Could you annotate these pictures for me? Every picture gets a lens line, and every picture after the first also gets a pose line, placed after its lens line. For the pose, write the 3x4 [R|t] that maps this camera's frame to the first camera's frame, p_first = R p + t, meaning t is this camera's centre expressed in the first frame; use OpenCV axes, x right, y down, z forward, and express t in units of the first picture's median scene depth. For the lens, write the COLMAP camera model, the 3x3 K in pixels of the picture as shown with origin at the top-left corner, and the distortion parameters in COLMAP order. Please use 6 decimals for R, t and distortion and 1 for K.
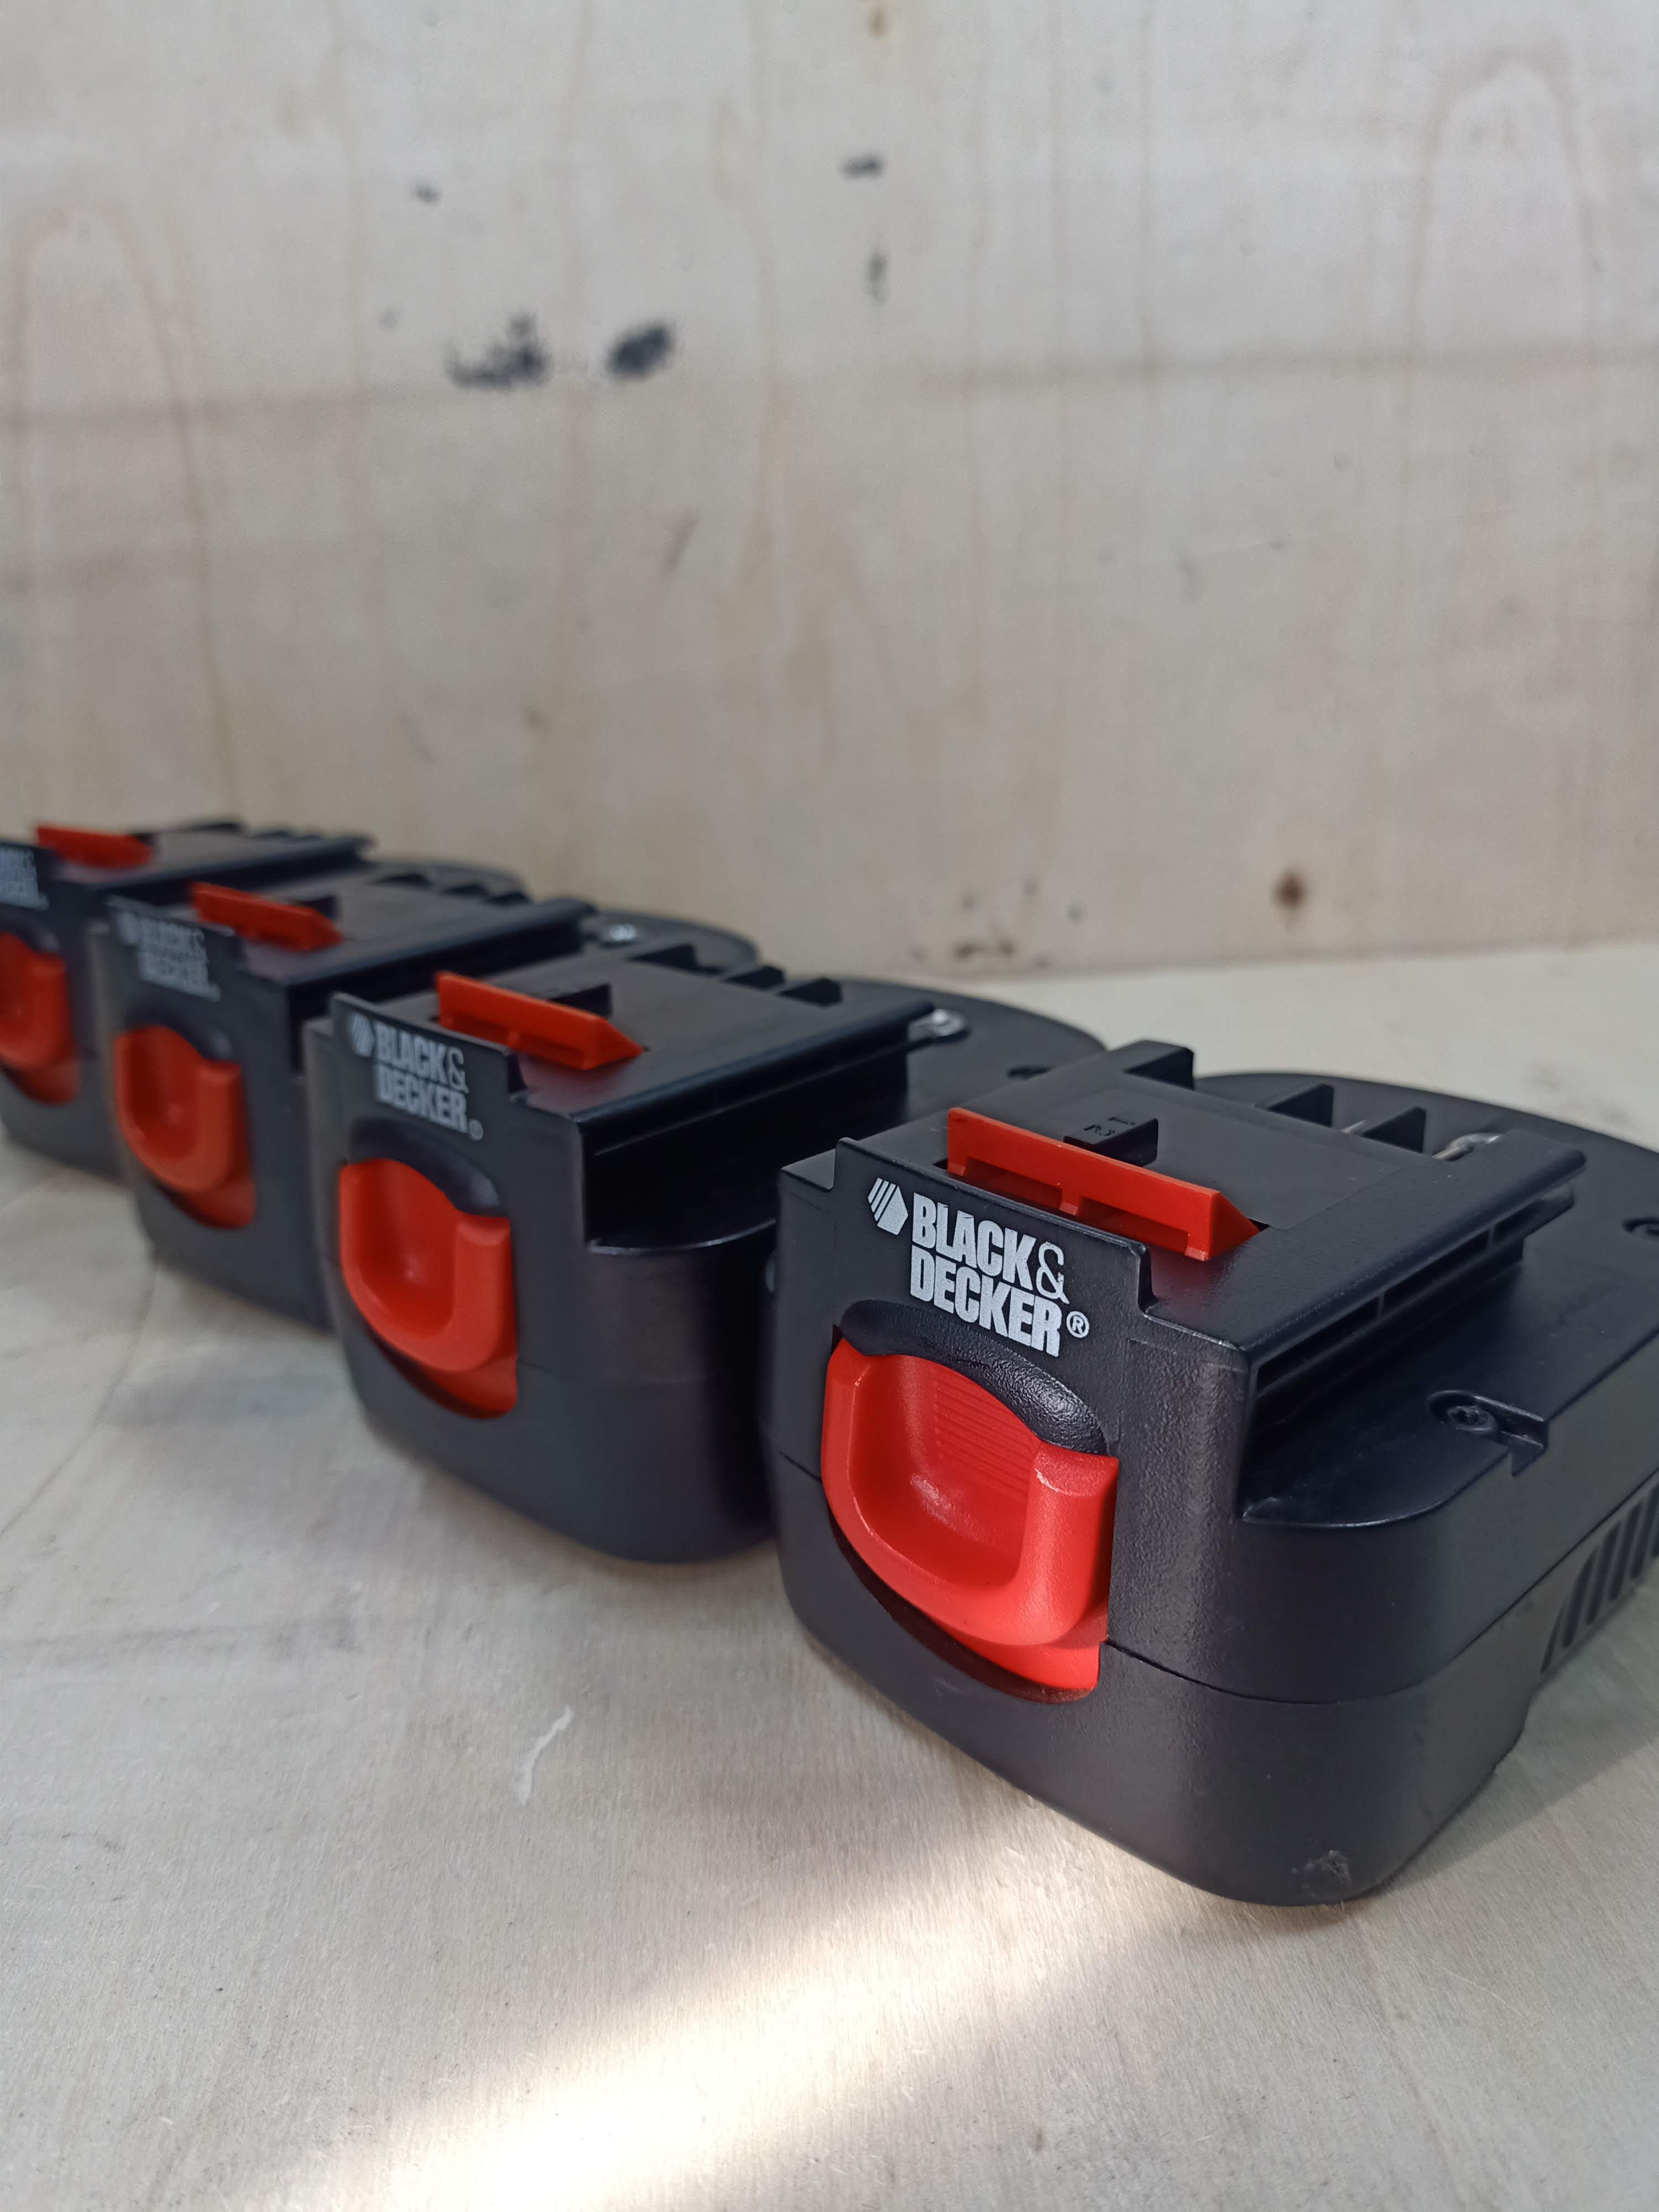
lens RADIAL K [[1690.4, 0, 835.4], [0, 1690.4, 1119.9], [0, 0, 1]] dist [0.001587, -0.066421]
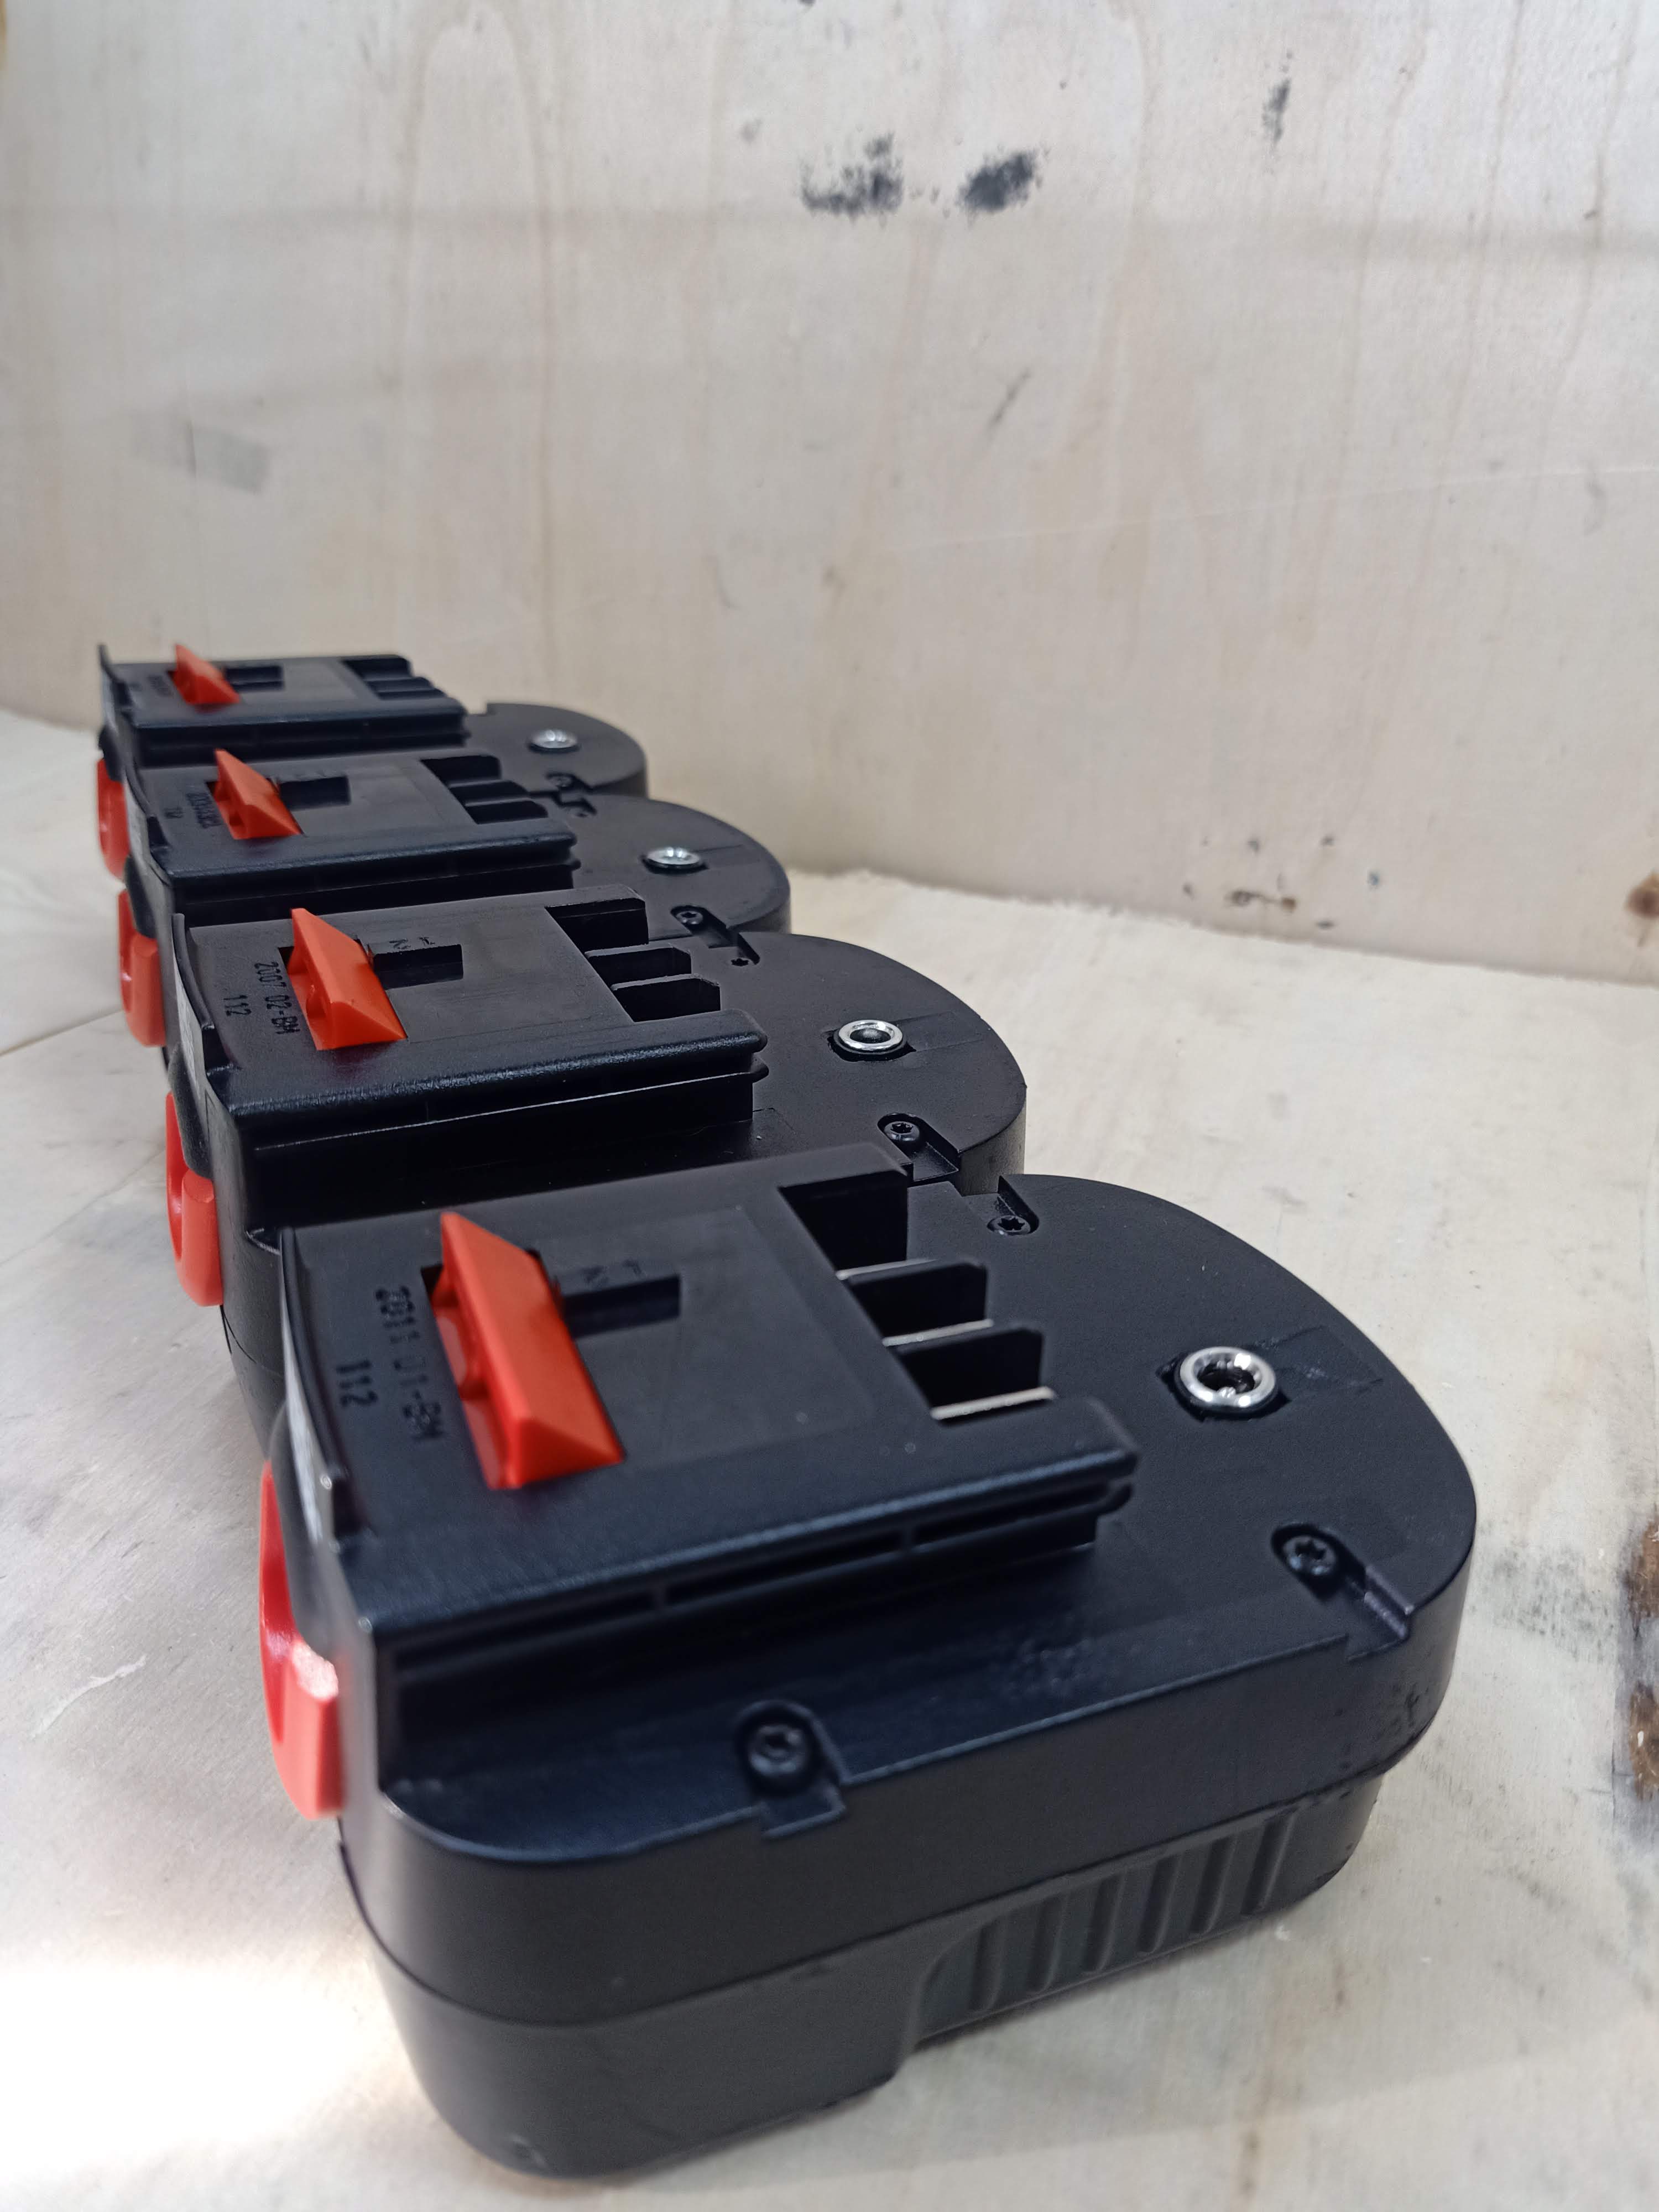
lens RADIAL K [[1690.4, 0, 836.4], [0, 1690.4, 1113.9], [0, 0, 1]] dist [0.001587, -0.066421]
pose [[0.919323, 0.228724, -0.320204, 0.208770], [-0.188978, 0.970368, 0.150577, -0.090510], [0.345157, -0.077918, 0.935305, 0.087509]]
